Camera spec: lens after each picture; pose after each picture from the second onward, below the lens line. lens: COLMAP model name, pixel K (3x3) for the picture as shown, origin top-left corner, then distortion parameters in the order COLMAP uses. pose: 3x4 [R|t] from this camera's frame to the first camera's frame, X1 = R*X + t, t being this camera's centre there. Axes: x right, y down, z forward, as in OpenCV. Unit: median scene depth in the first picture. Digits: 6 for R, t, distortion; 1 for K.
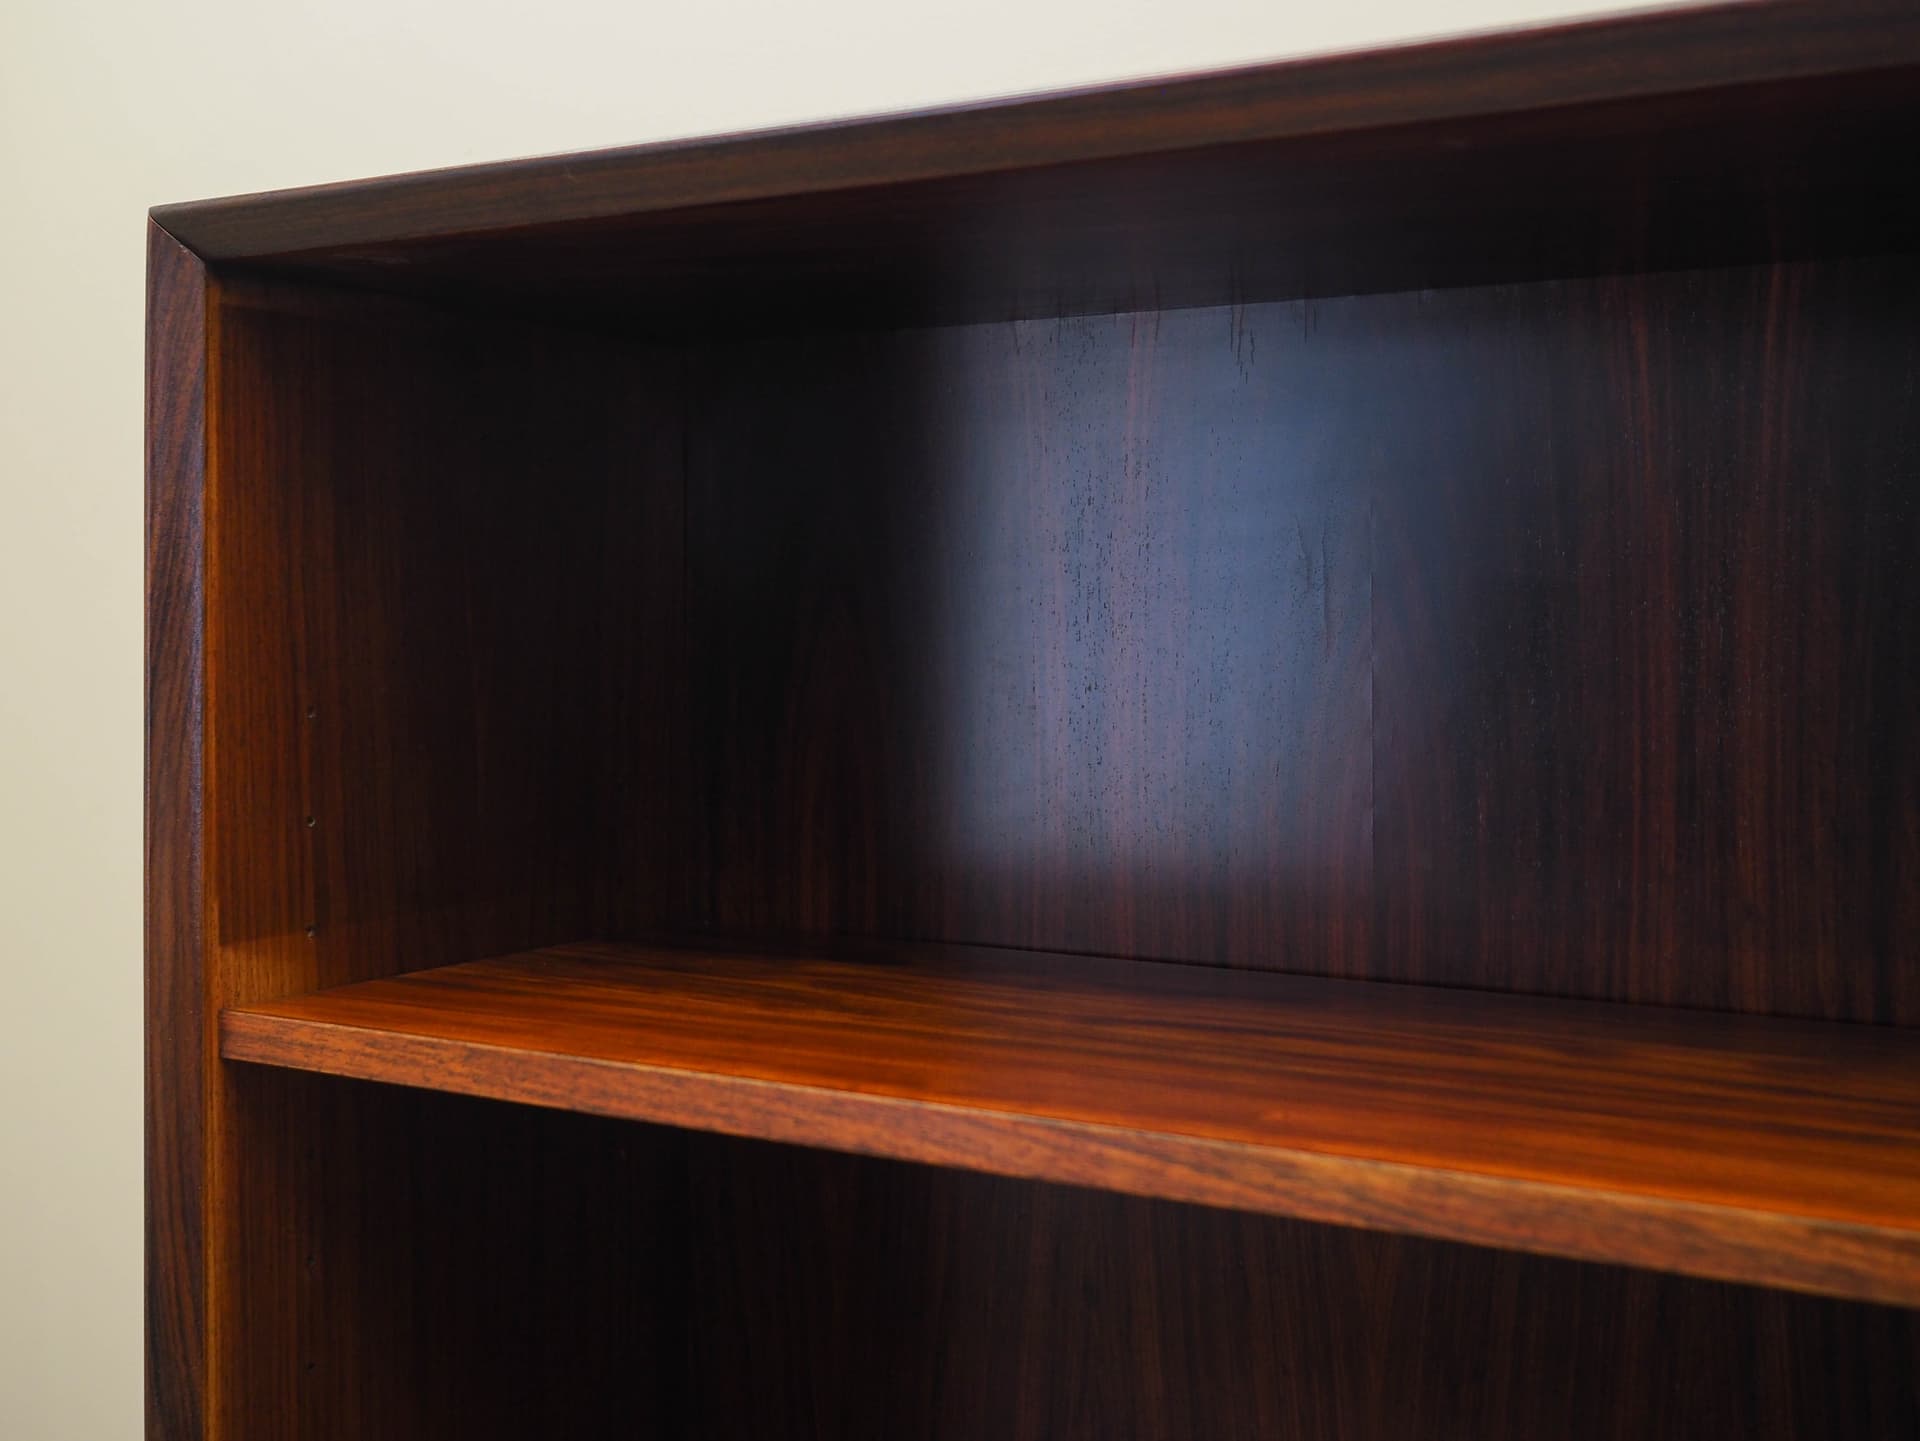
lens RADIAL K [[2252.9, 0, 961.1], [0, 2252.9, 666.3], [0, 0, 1]] dist [-0.041135, 0.044023]
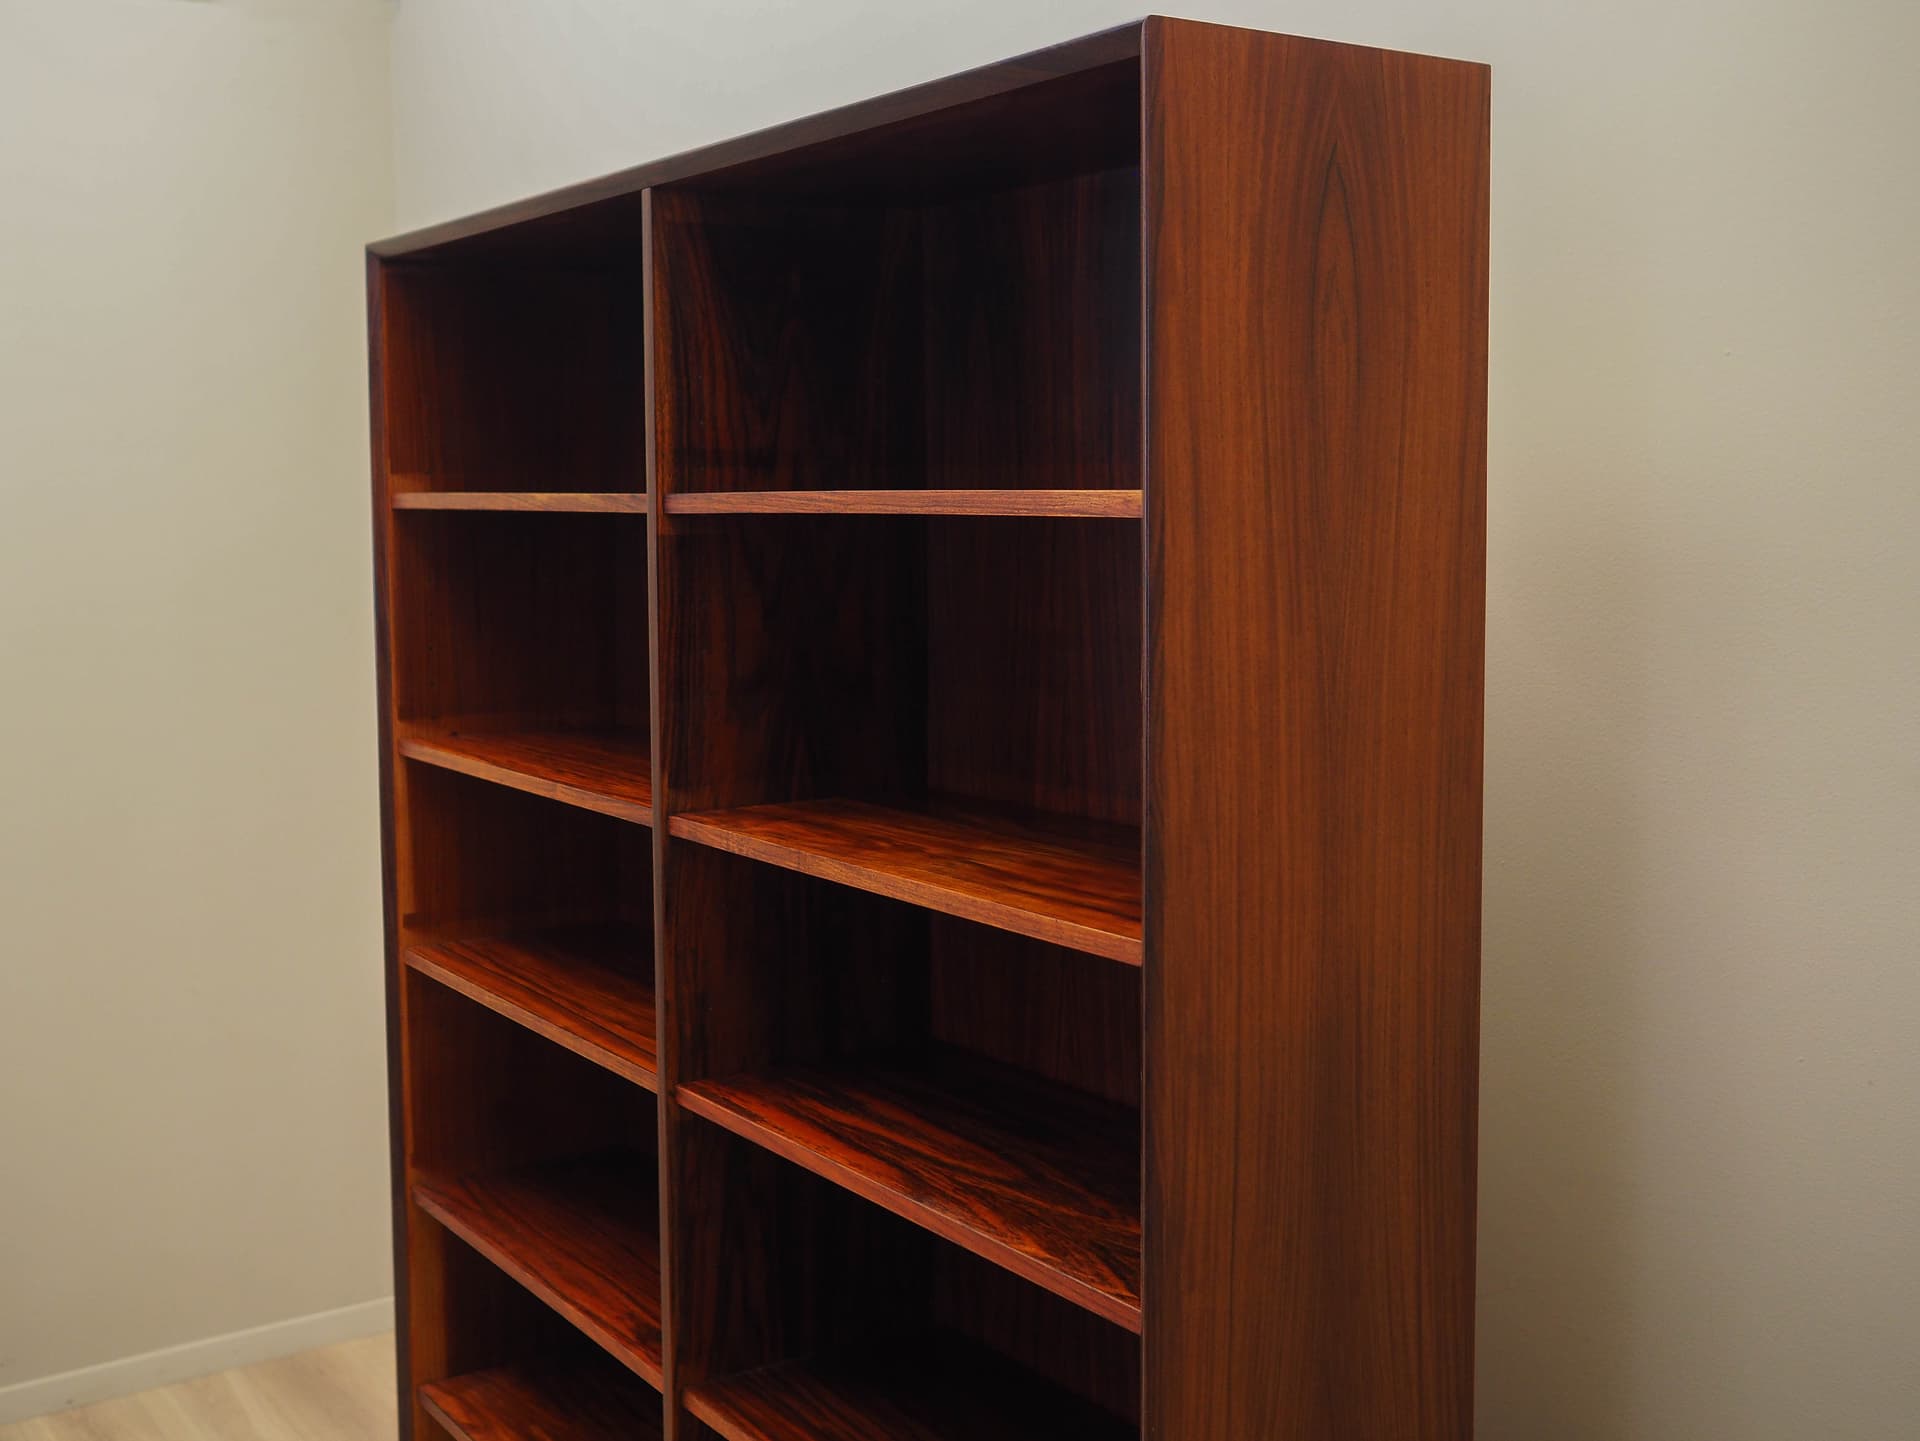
lens RADIAL K [[2131.5, 0, 960.0], [0, 2131.5, 720.5], [0, 0, 1]] dist [-0.041111, 0.020950]
pose [[0.907957, 0.037090, -0.417418, 1.880452], [0.001423, 0.995797, 0.091577, 0.220232], [0.419060, -0.083742, 0.904088, -1.605188]]
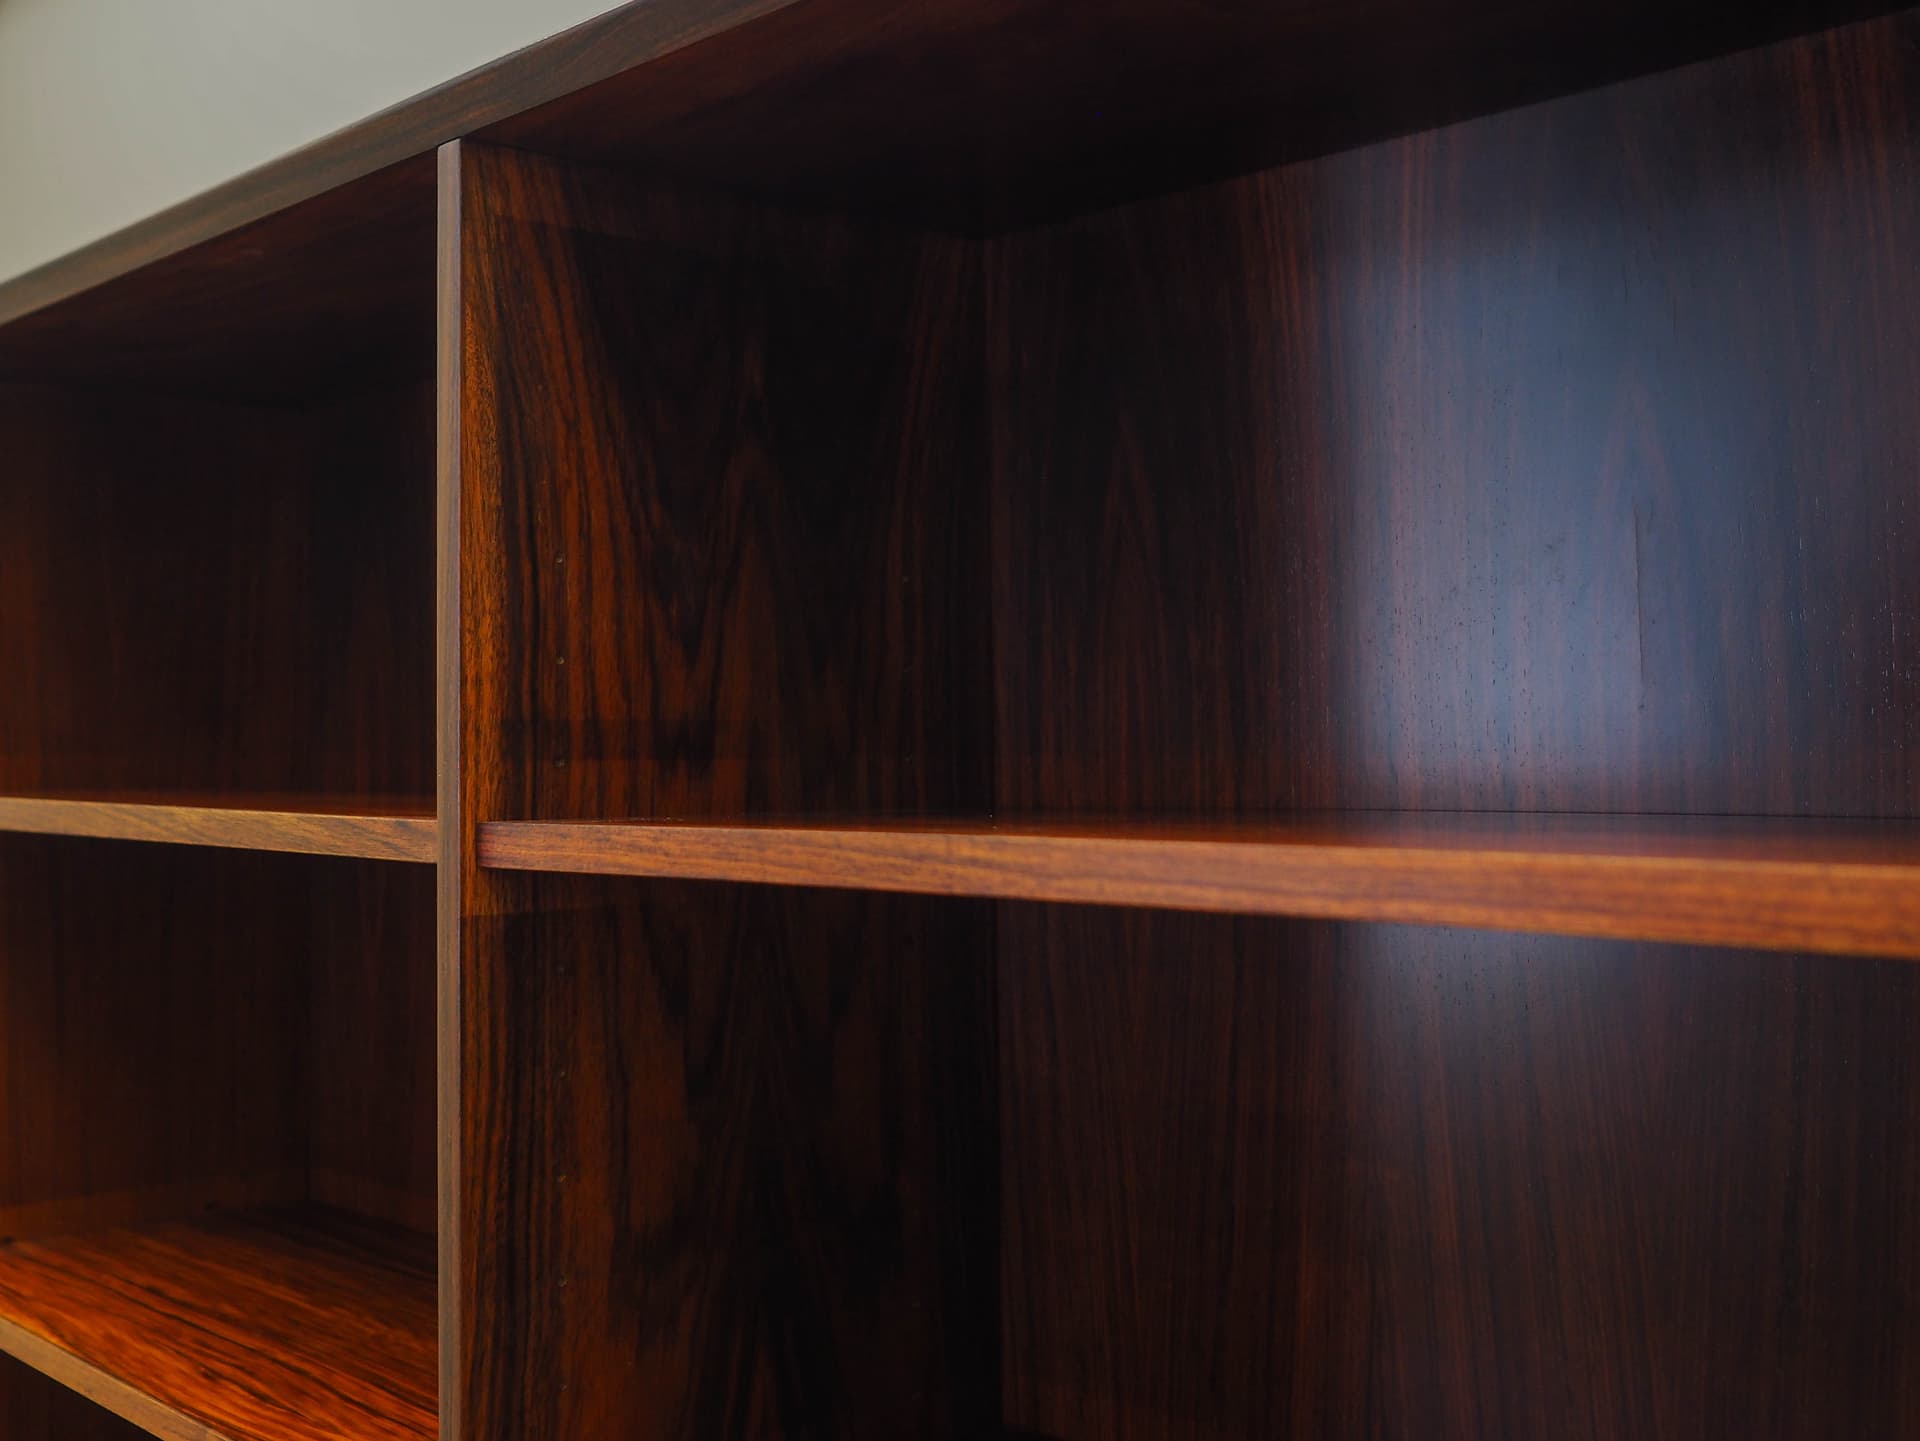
lens RADIAL K [[2265.1, 0, 883.7], [0, 2265.1, 719.9], [0, 0, 1]] dist [-0.029236, 0.051509]
pose [[0.948503, -0.010730, -0.316586, 1.042978], [0.000954, 0.999518, -0.031019, 0.165444], [0.316766, 0.029120, 0.948057, -0.458582]]
